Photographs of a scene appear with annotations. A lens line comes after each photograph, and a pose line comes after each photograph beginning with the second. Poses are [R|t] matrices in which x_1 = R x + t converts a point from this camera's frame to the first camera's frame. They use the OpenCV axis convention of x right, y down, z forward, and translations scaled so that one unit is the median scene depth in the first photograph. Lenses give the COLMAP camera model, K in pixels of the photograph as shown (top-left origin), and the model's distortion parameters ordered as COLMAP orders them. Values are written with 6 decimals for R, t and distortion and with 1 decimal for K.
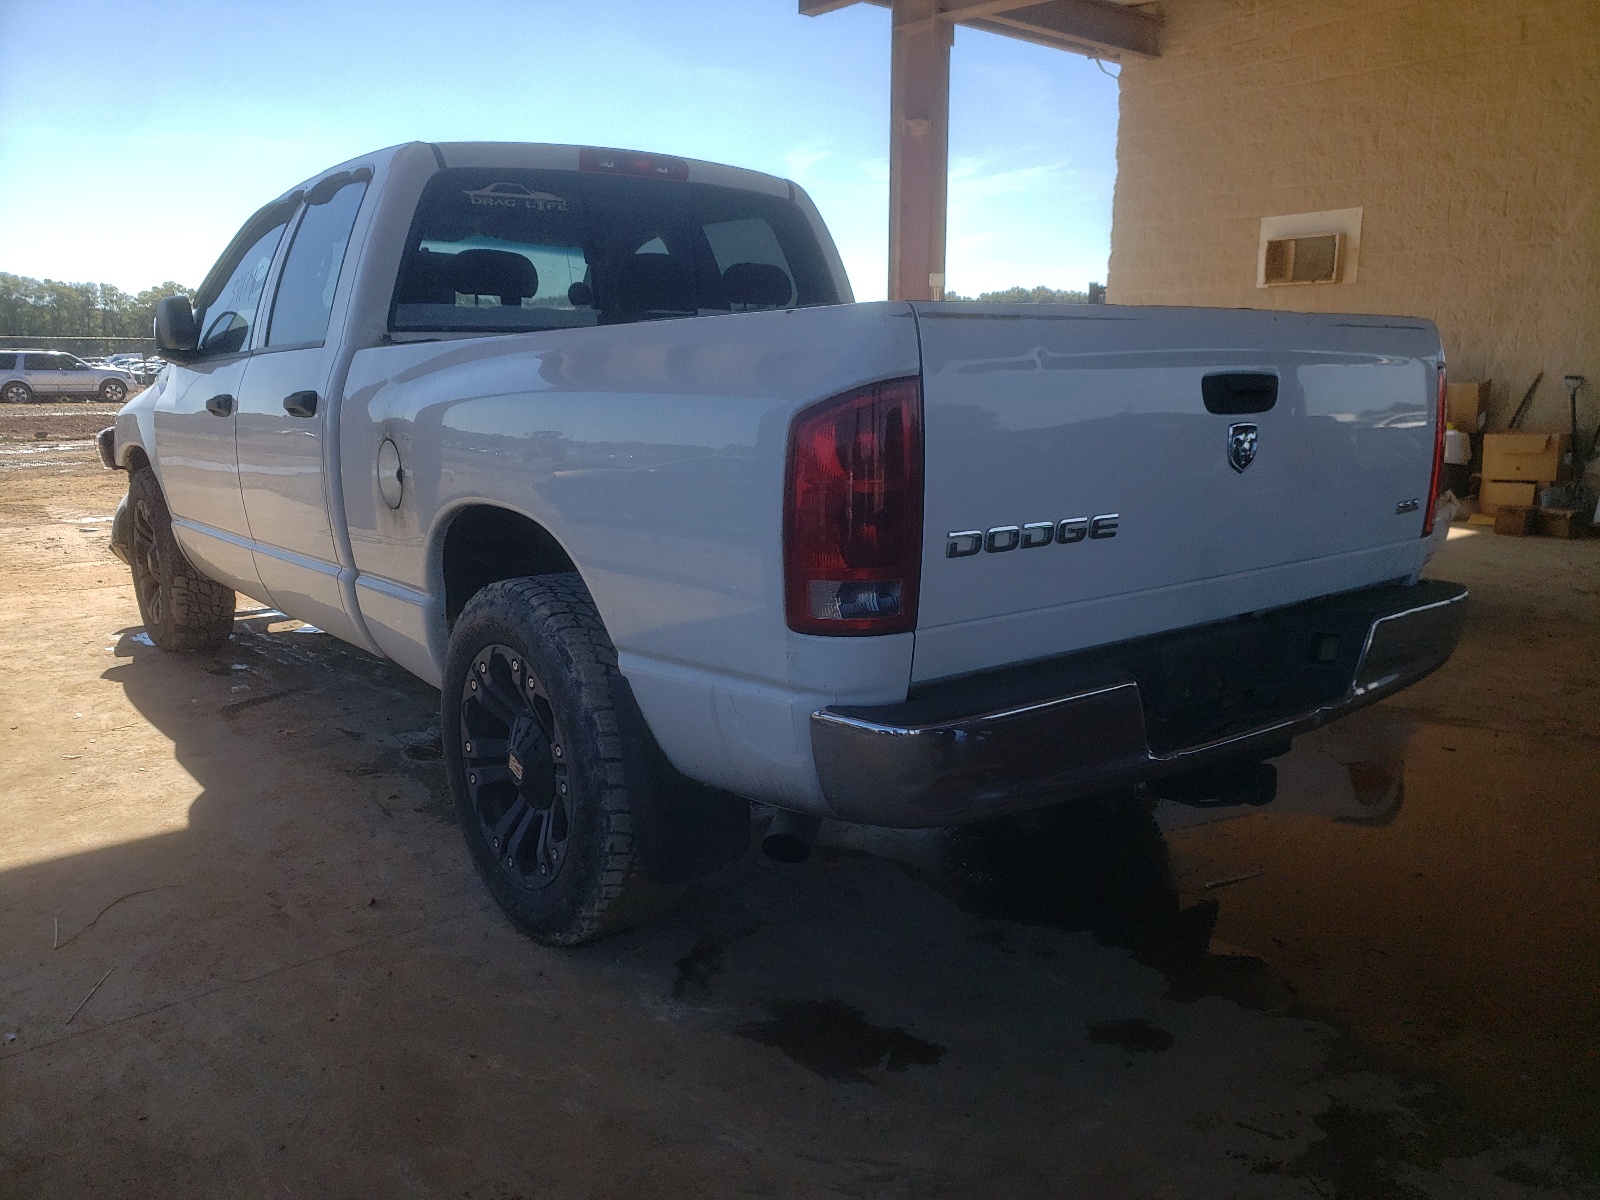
lens RADIAL K [[1234.4, 0, 800.0], [0, 1234.4, 600.0], [0, 0, 1]] dist [0.036243, 0.000083]
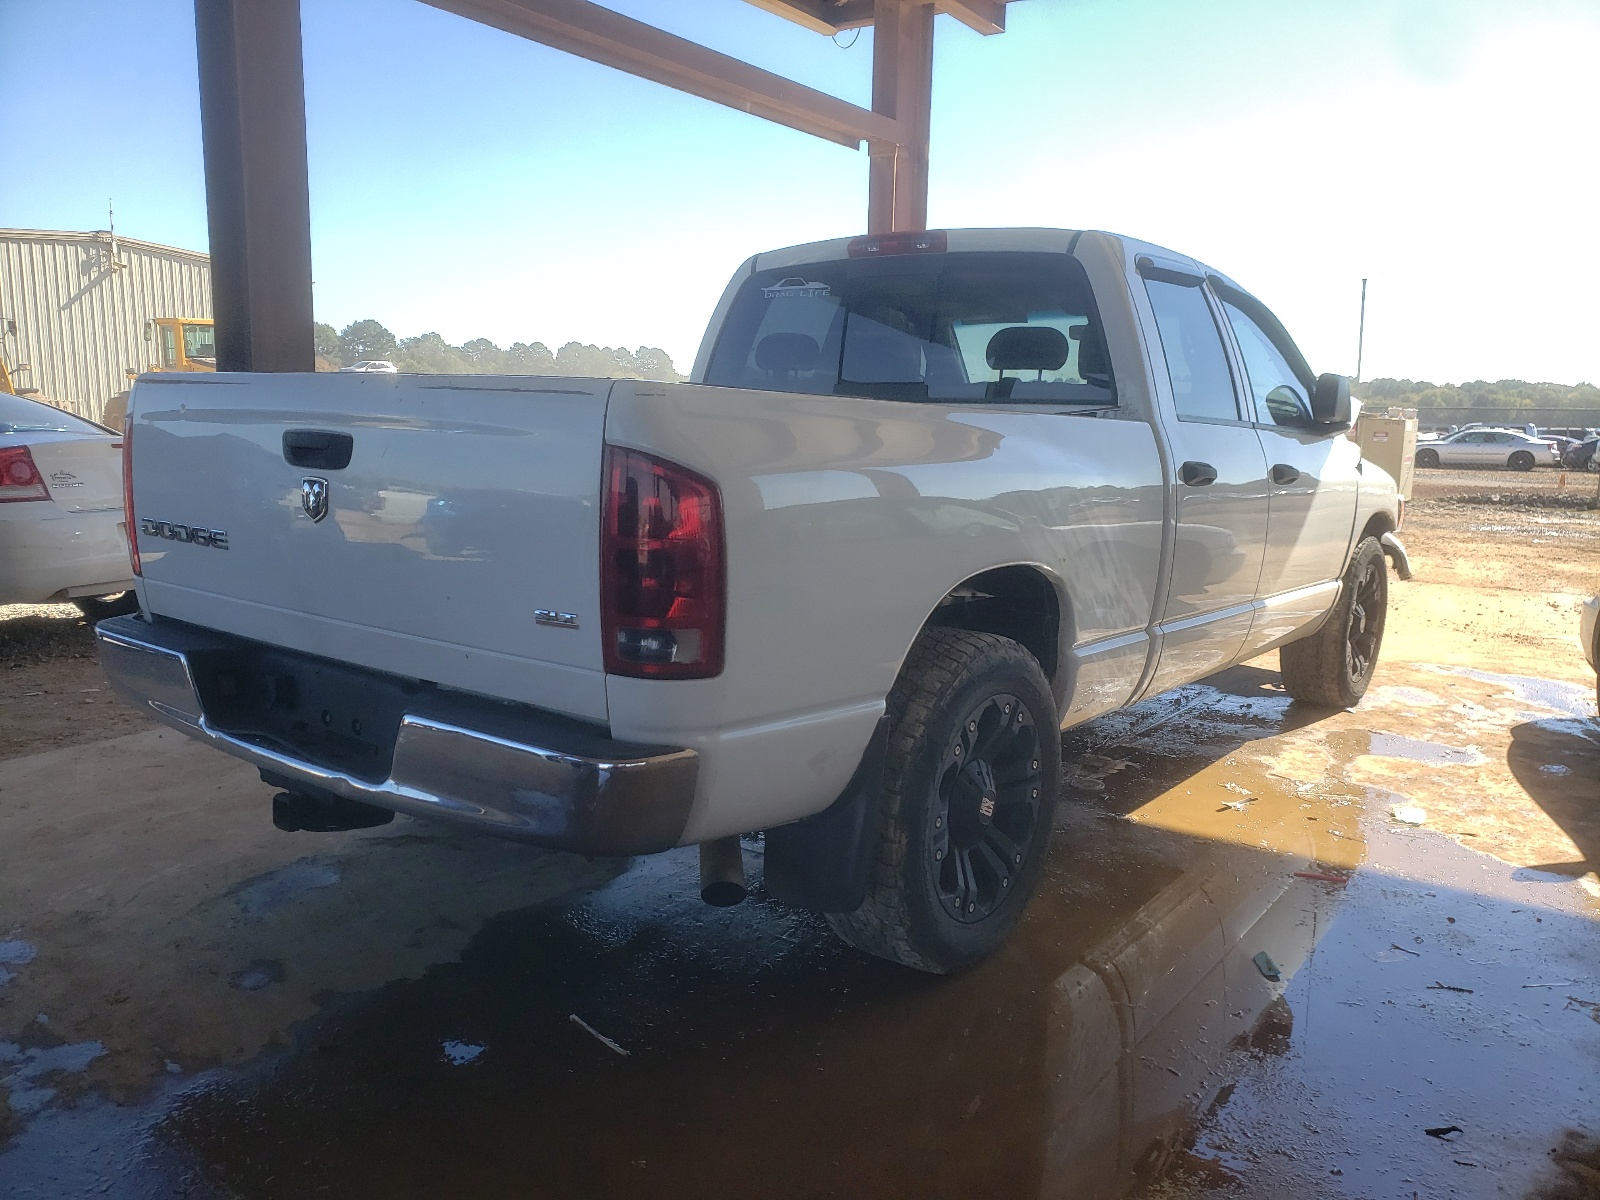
lens RADIAL K [[1234.4, 0, 800.0], [0, 1234.4, 600.0], [0, 0, 1]] dist [0.036243, 0.000083]
pose [[0.257715, 0.158788, -0.953084, 1.272625], [-0.212730, 0.971524, 0.104338, -0.202419], [0.942512, 0.175860, 0.284156, 0.930316]]
